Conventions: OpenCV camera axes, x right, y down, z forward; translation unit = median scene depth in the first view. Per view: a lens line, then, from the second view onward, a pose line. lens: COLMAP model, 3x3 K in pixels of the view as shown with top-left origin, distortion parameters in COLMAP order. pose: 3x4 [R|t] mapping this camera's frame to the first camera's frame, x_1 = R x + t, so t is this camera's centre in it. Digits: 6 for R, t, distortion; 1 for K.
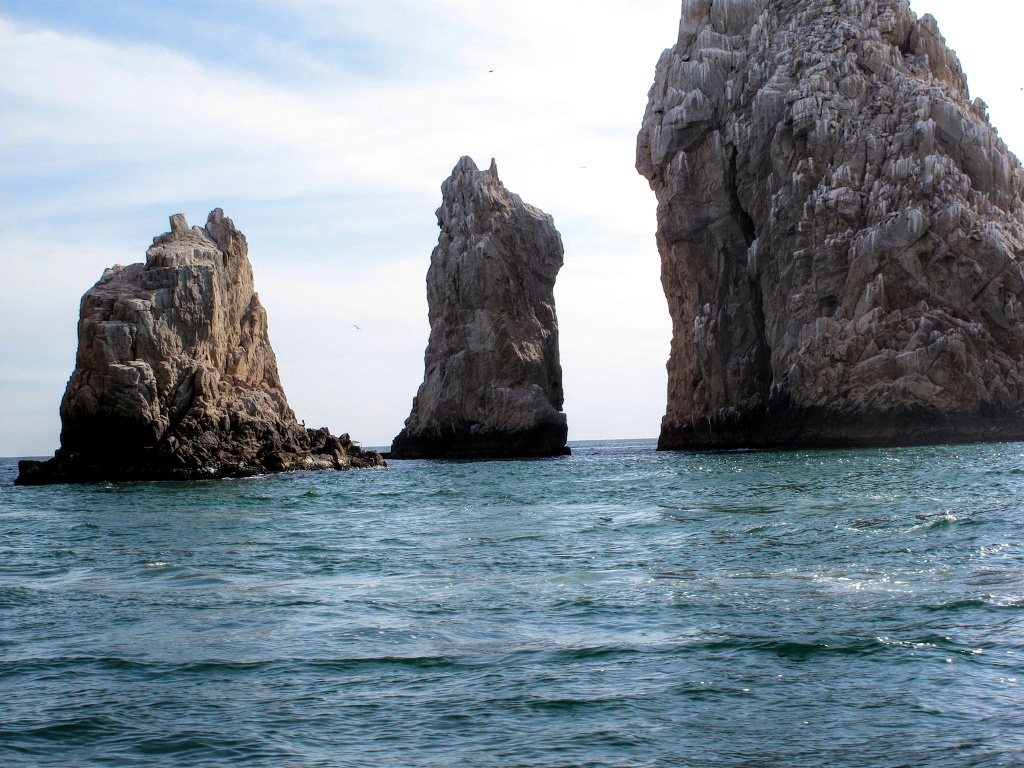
lens RADIAL K [[2161.0, 0, 512.0], [0, 2161.0, 384.0], [0, 0, 1]] dist [0.004620, 0.007367]
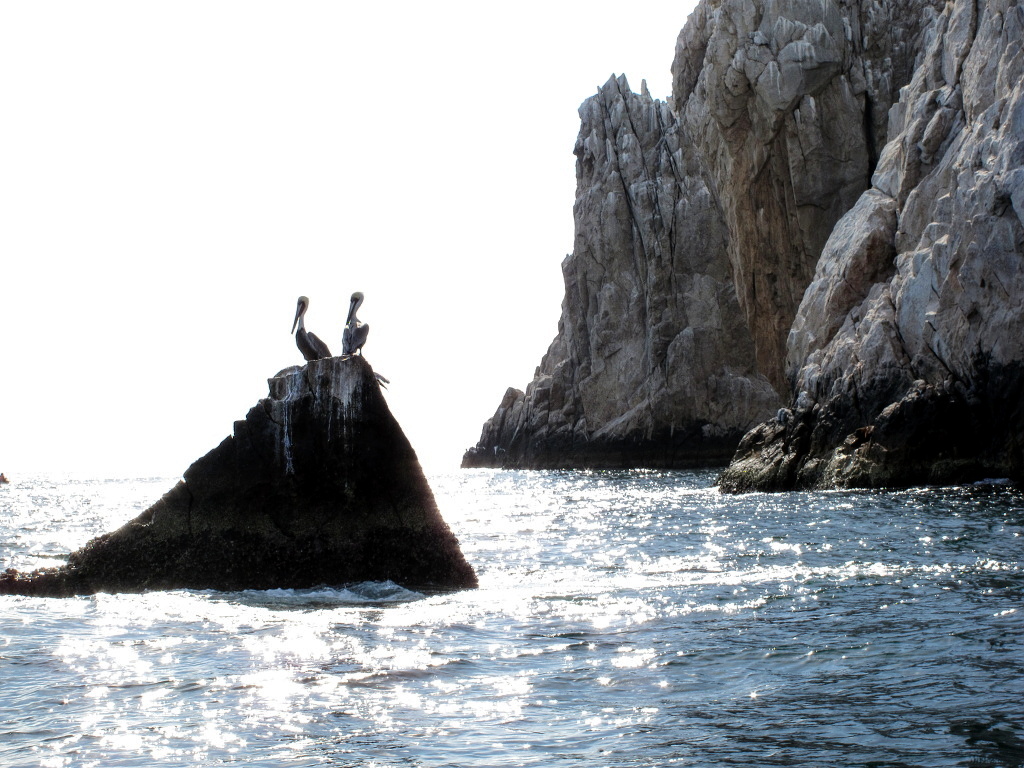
lens RADIAL K [[2478.9, 0, 512.0], [0, 2478.9, 384.0], [0, 0, 1]] dist [0.000276, 0.081171]
pose [[0.741671, 0.025695, 0.670272, -0.648352], [-0.007701, 0.999526, -0.029796, 0.030765], [-0.670720, 0.016937, 0.741517, 0.392490]]
